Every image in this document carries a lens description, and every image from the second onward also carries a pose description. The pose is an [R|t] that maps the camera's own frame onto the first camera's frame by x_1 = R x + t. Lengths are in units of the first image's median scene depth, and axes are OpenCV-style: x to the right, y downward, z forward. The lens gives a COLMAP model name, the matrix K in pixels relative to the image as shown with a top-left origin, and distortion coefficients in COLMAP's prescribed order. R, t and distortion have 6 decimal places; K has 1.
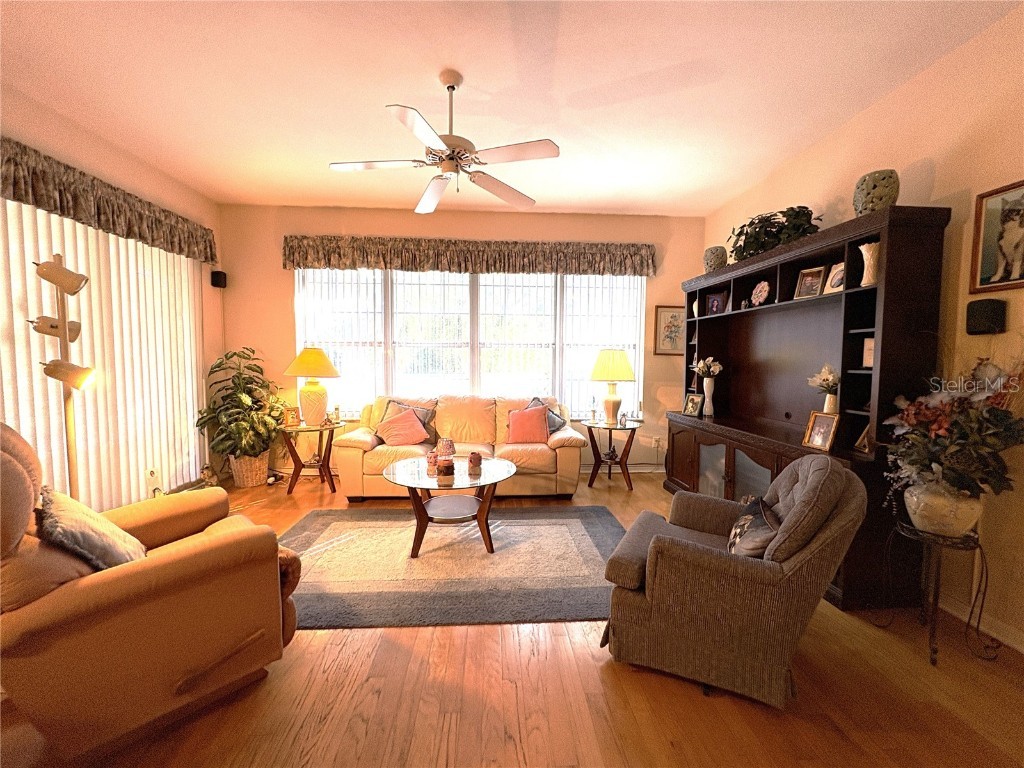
lens RADIAL K [[410.5, 0, 506.6], [0, 410.5, 378.1], [0, 0, 1]] dist [0.008571, 0.000113]
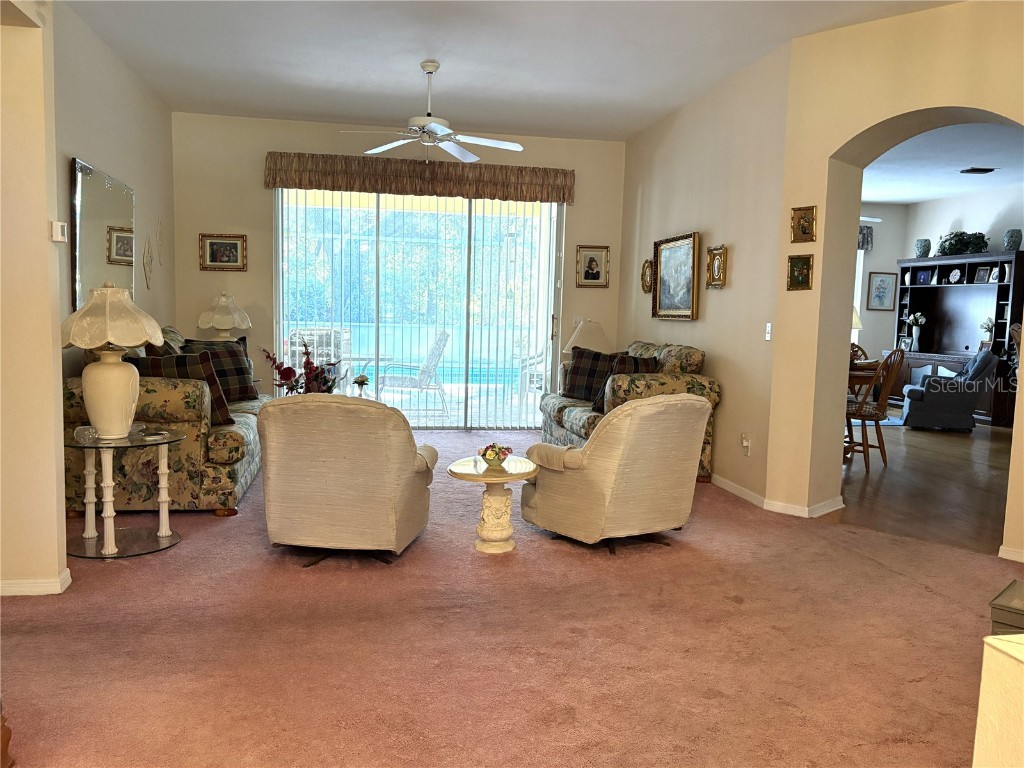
lens RADIAL K [[769.1, 0, 509.4], [0, 769.1, 377.7], [0, 0, 1]] dist [0.005938, -0.006051]
pose [[0.994729, 0.009172, 0.102131, -1.610453], [-0.013728, 0.998937, 0.043996, 0.105190], [-0.101619, -0.045166, 0.993798, -2.092162]]
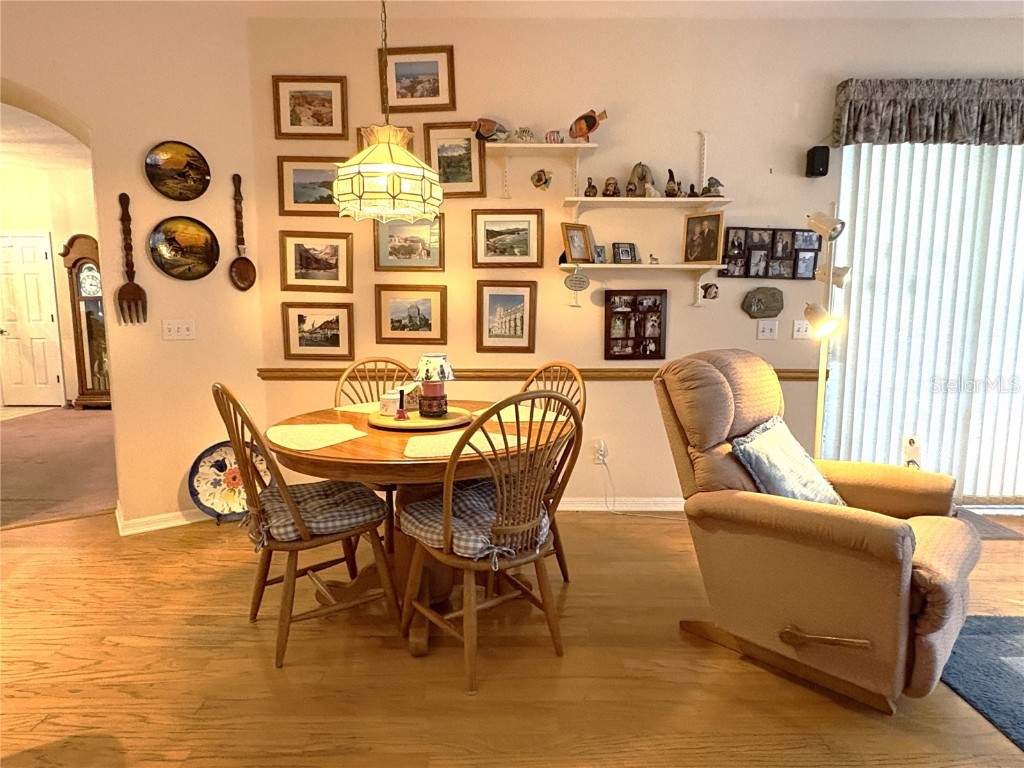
lens RADIAL K [[600.5, 0, 506.5], [0, 600.5, 380.7], [0, 0, 1]] dist [0.000674, -0.001308]
pose [[-0.049918, 0.114226, -0.992200, 0.261587], [-0.048346, 0.991997, 0.116635, 0.003180], [0.997582, 0.053791, -0.043996, 0.156966]]
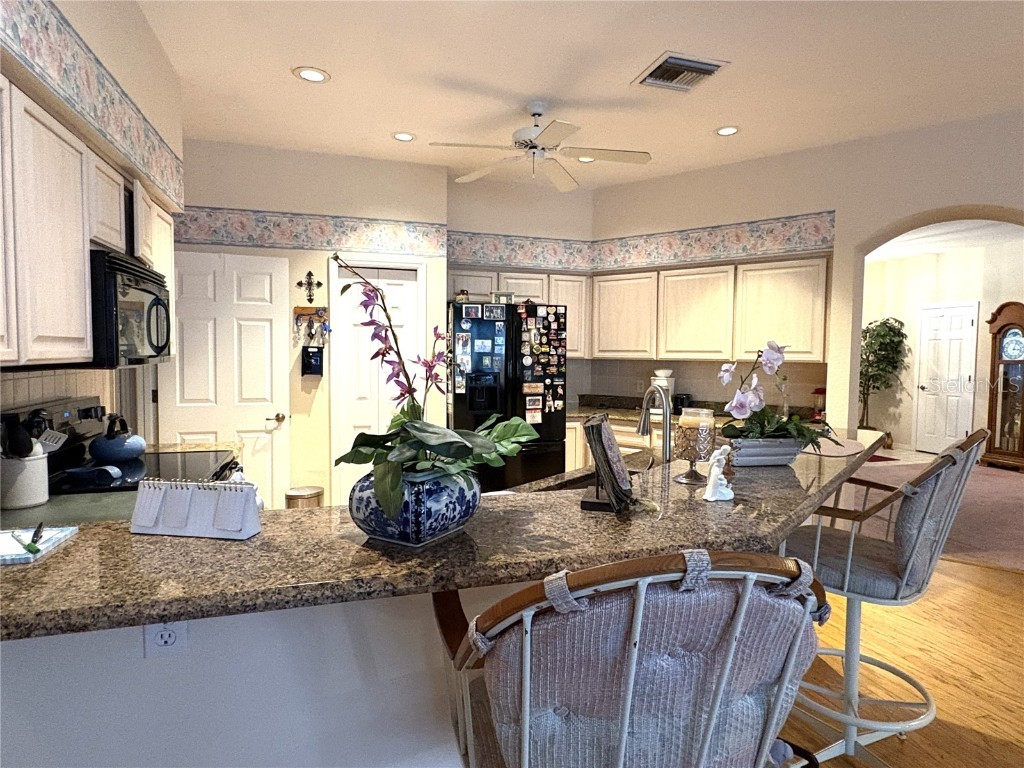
lens RADIAL K [[600.5, 0, 513.4], [0, 600.5, 389.8], [0, 0, 1]] dist [0.000674, -0.001308]
pose [[-0.965438, 0.007443, -0.260528, 0.445028], [-0.021170, 0.994050, 0.106845, -0.040652], [0.259773, 0.108668, -0.959536, 0.206973]]
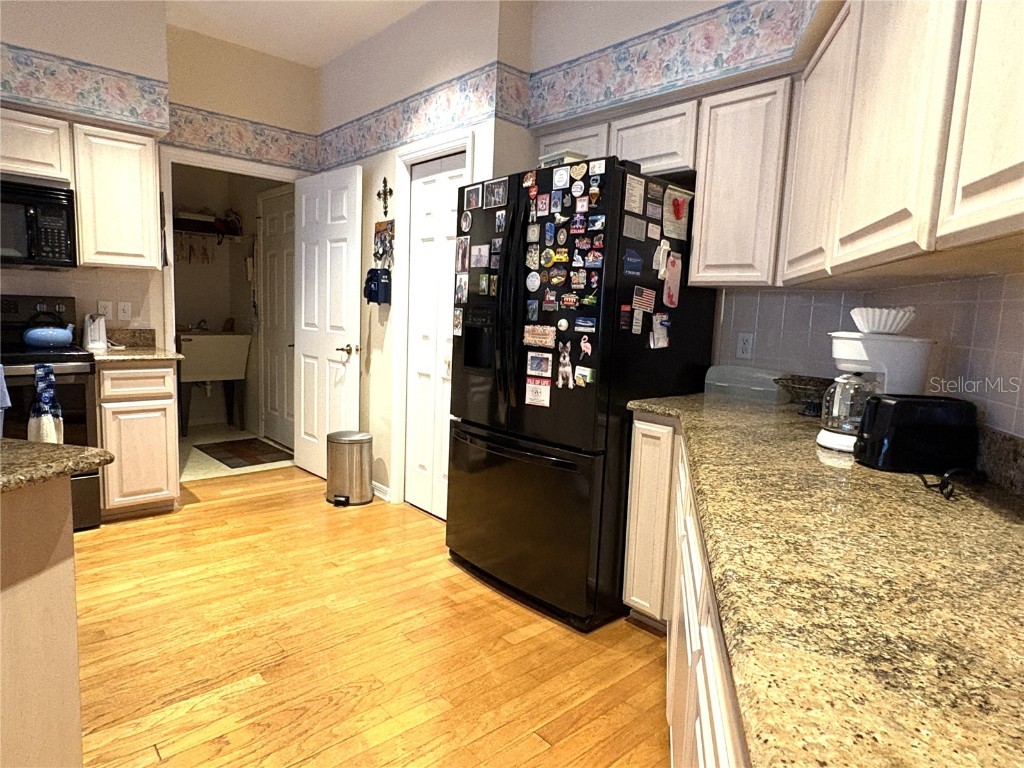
lens RADIAL K [[600.5, 0, 489.2], [0, 600.5, 373.9], [0, 0, 1]] dist [0.000674, -0.001308]
pose [[-0.654047, -0.111968, 0.748122, -0.506729], [-0.000191, 0.989009, 0.147853, 0.048127], [-0.756454, 0.096559, -0.646880, -0.660266]]
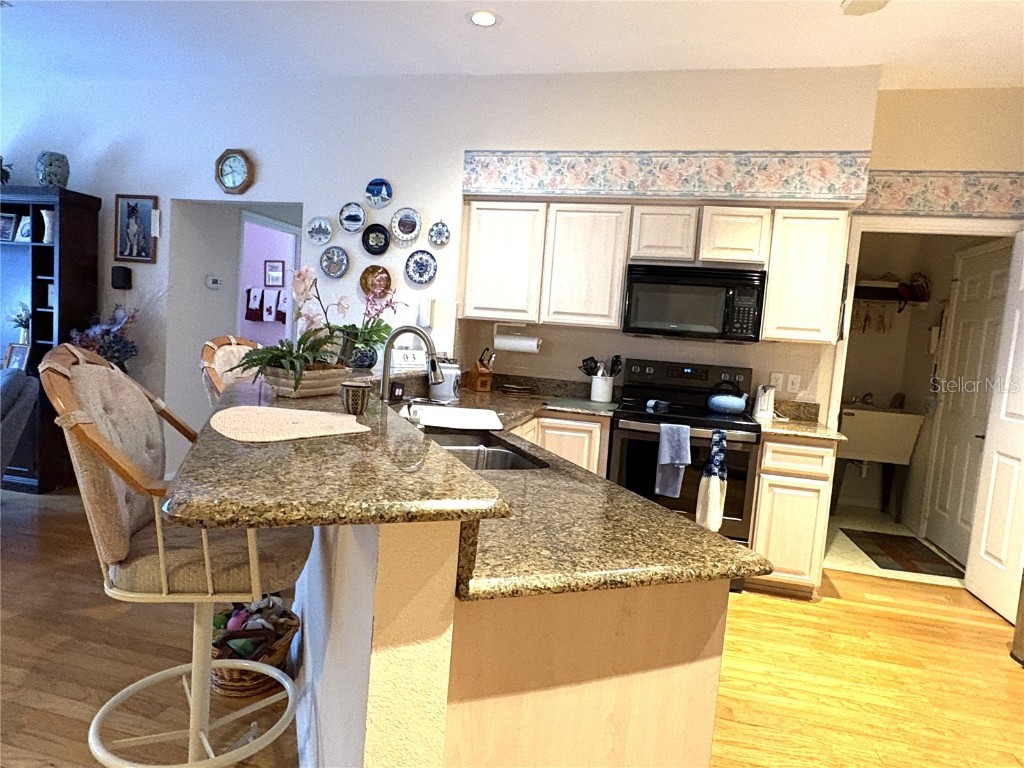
lens RADIAL K [[600.5, 0, 513.5], [0, 600.5, 387.8], [0, 0, 1]] dist [0.000674, -0.001308]
pose [[0.256441, -0.076232, 0.963549, -0.432906], [-0.028861, 0.995836, 0.086468, 0.016834], [-0.966129, -0.049983, 0.253173, -0.656219]]
